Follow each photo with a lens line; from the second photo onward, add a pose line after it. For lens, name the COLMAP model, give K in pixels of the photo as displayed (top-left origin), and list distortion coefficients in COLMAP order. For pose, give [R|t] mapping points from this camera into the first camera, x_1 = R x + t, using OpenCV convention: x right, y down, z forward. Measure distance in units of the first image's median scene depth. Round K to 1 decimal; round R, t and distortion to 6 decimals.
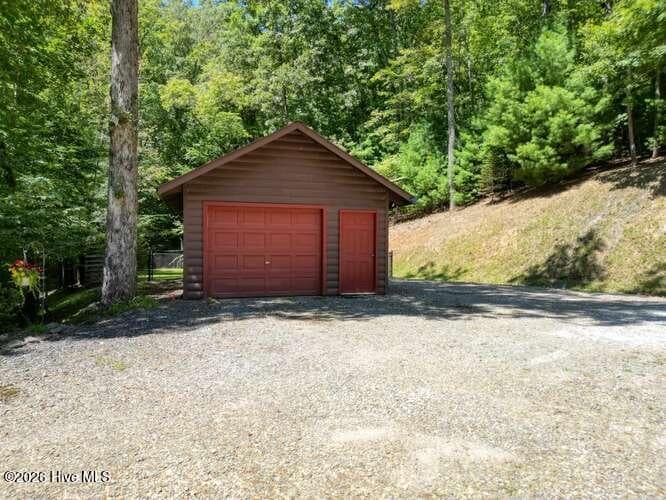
lens RADIAL K [[472.3, 0, 333.3], [0, 472.3, 249.4], [0, 0, 1]] dist [0.052150, -0.025194]
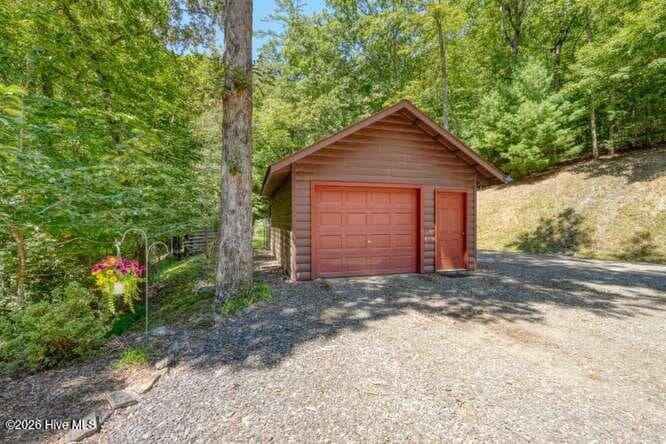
lens RADIAL K [[280.9, 0, 332.9], [0, 280.9, 223.4], [0, 0, 1]] dist [-0.001452, 0.002090]
pose [[0.999964, -0.004836, 0.007005, -0.122760], [0.004766, 0.999939, 0.009929, -0.009818], [-0.007052, -0.009895, 0.999926, 0.217084]]
